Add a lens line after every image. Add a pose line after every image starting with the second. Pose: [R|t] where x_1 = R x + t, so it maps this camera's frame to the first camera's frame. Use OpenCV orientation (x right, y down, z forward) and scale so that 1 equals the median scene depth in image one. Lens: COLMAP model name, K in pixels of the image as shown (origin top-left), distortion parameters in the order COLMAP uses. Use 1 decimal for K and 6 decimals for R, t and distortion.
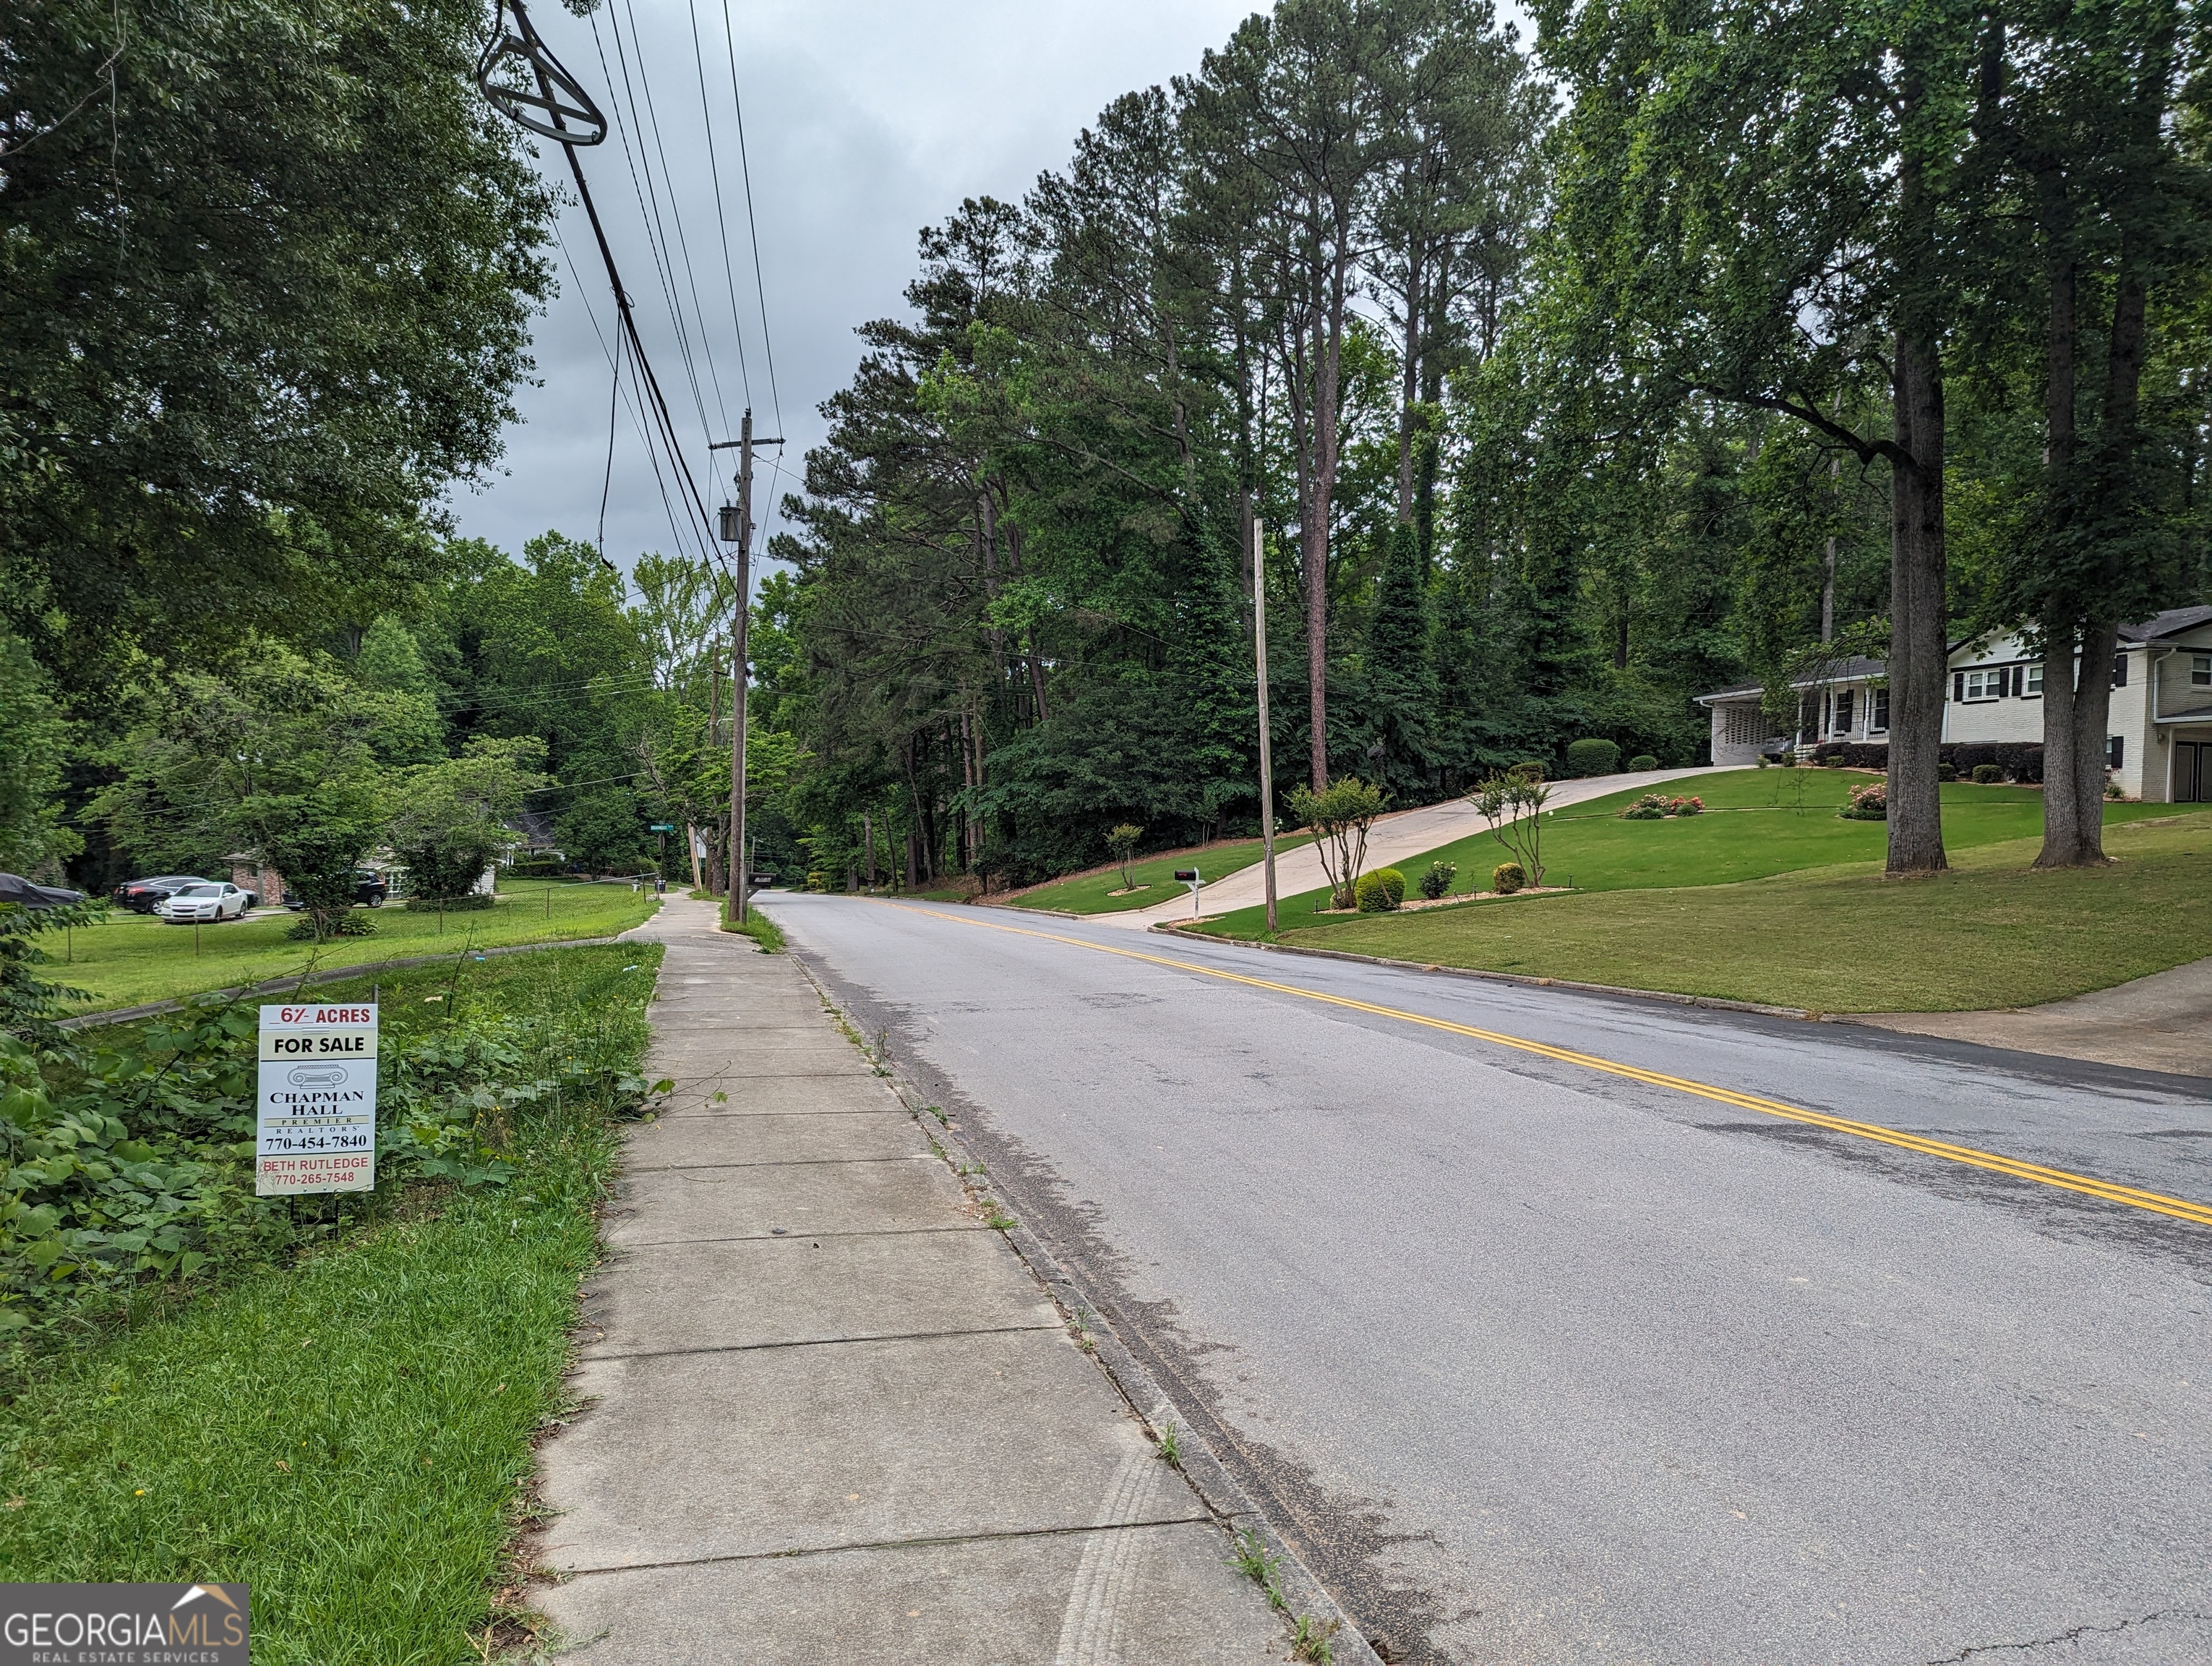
lens RADIAL K [[1568.9, 0, 1102.6], [0, 1568.9, 837.3], [0, 0, 1]] dist [0.044791, -0.017974]
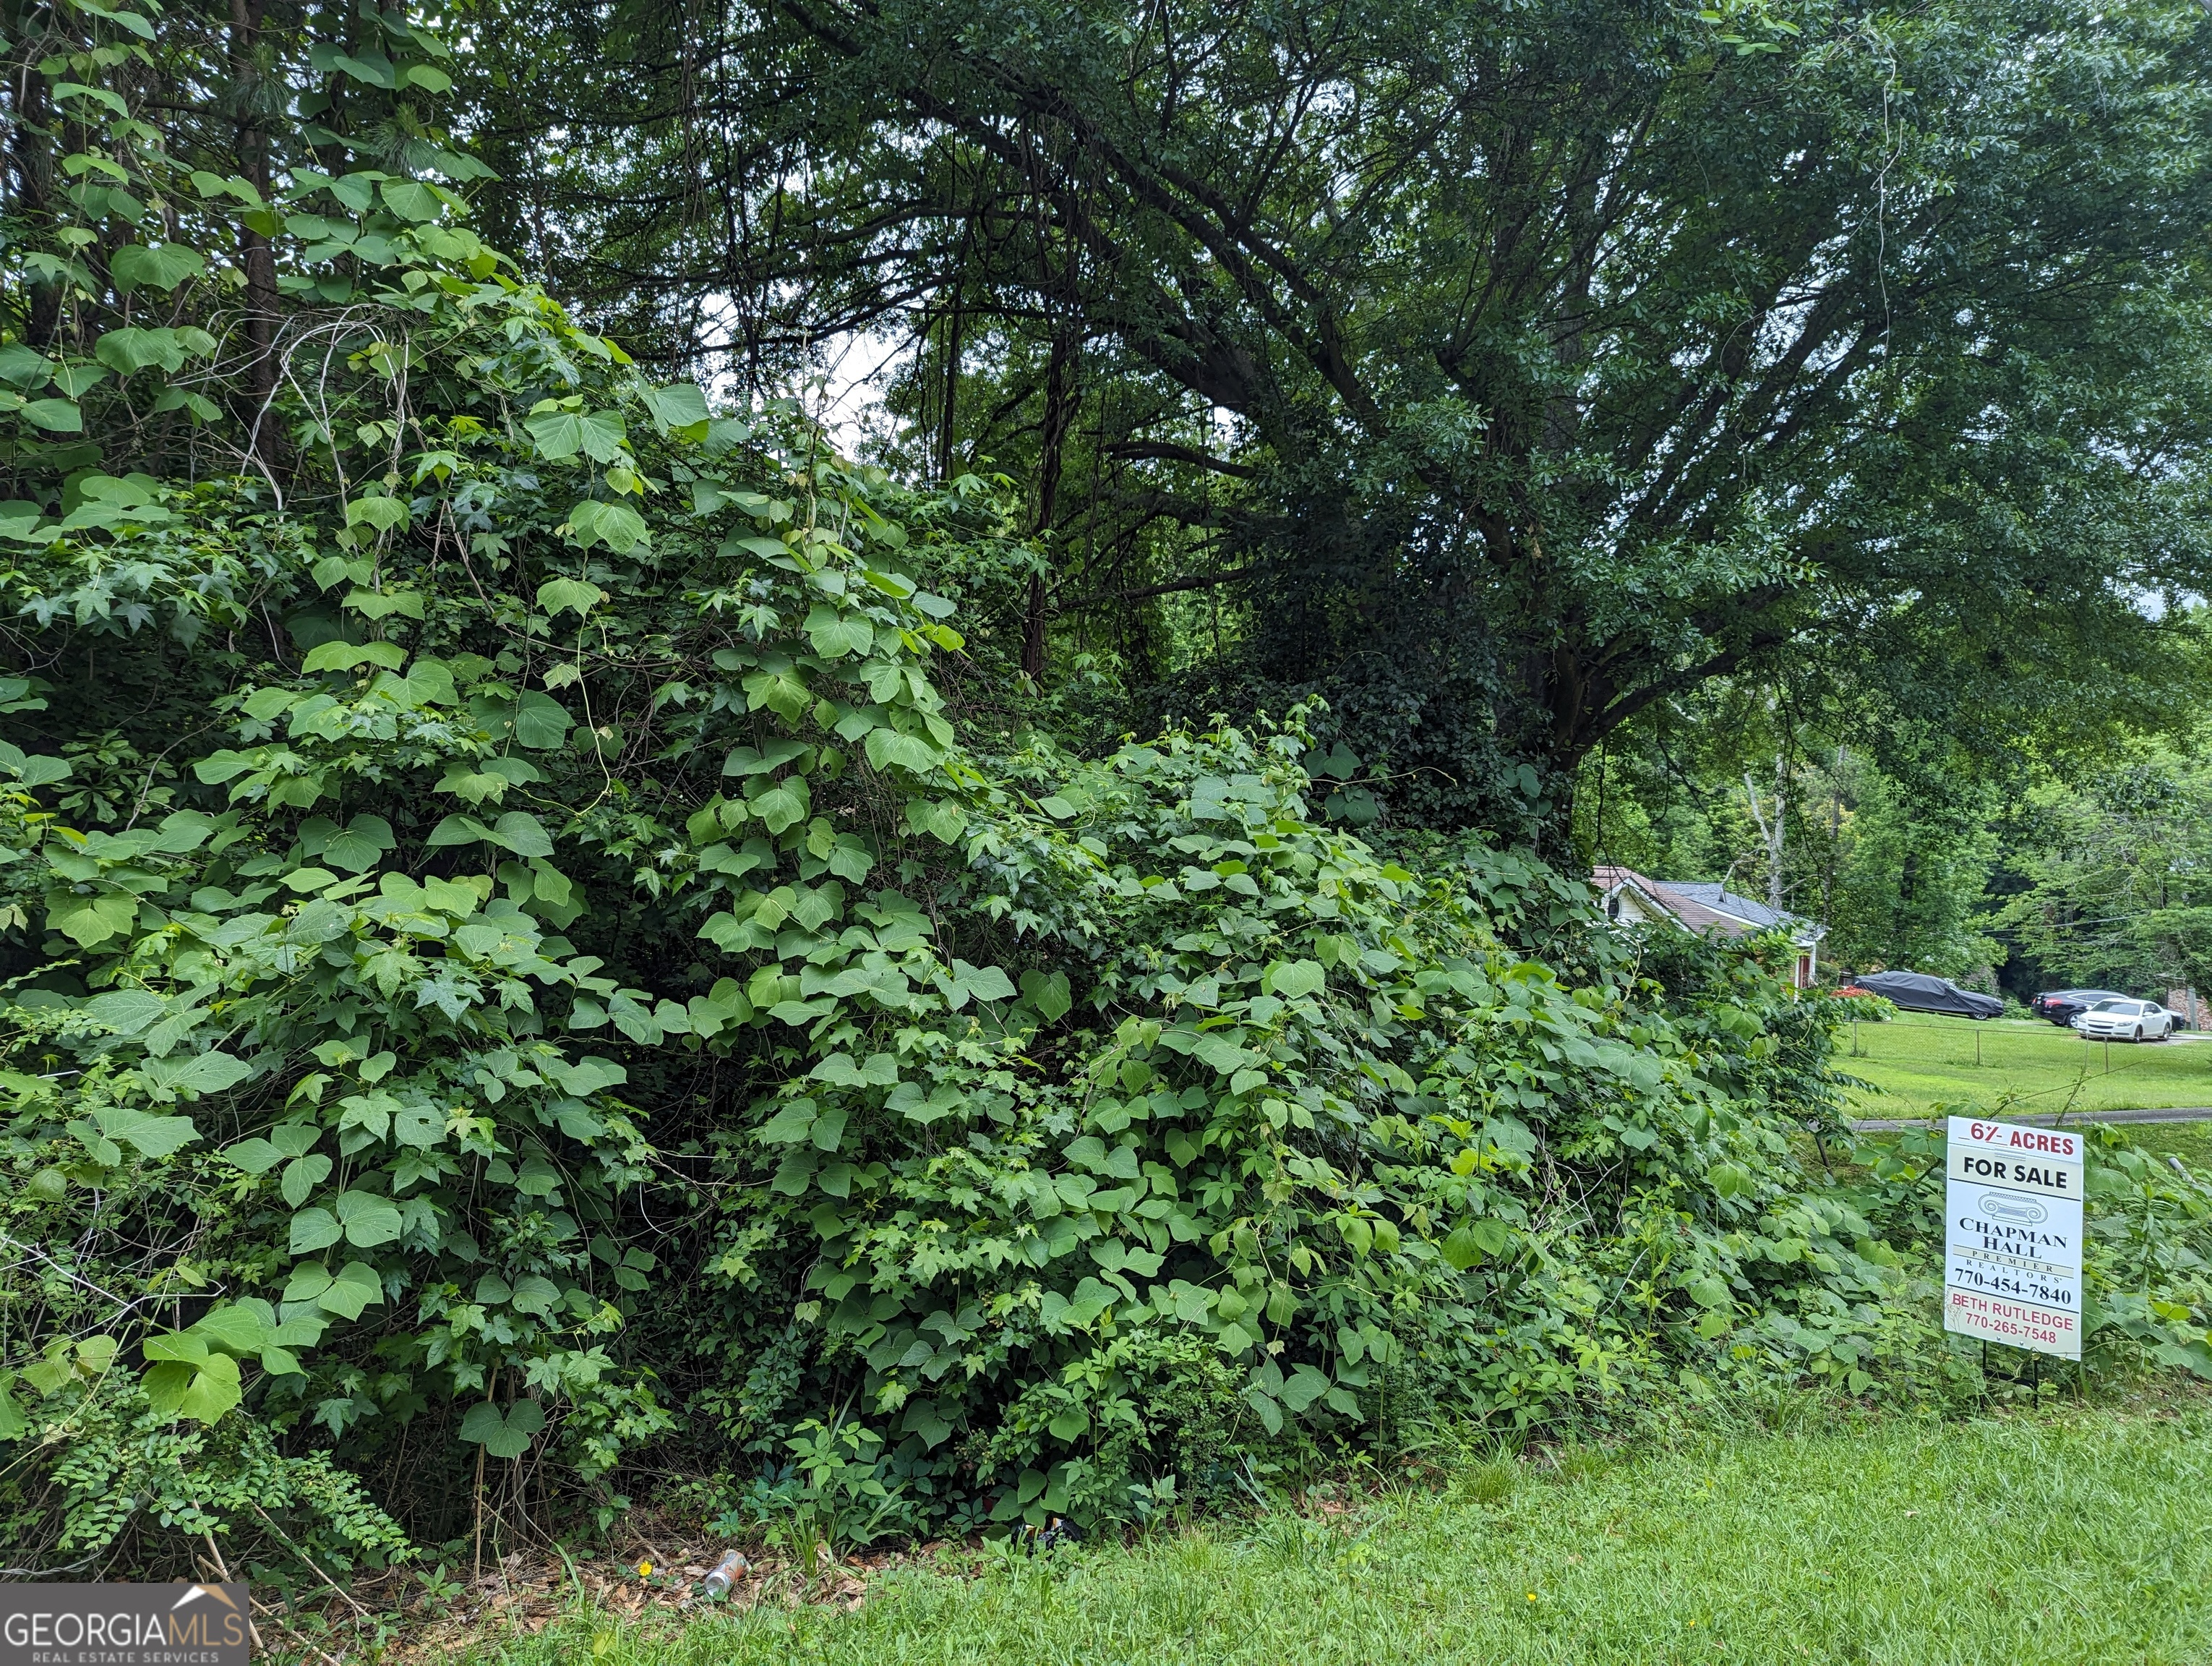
lens RADIAL K [[1568.9, 0, 1108.3], [0, 1568.9, 812.0], [0, 0, 1]] dist [0.044791, -0.017974]
pose [[0.466001, -0.027861, -0.884346, 0.049654], [-0.048377, 0.997207, -0.056909, 0.007323], [0.883461, 0.069301, 0.463351, 0.137743]]
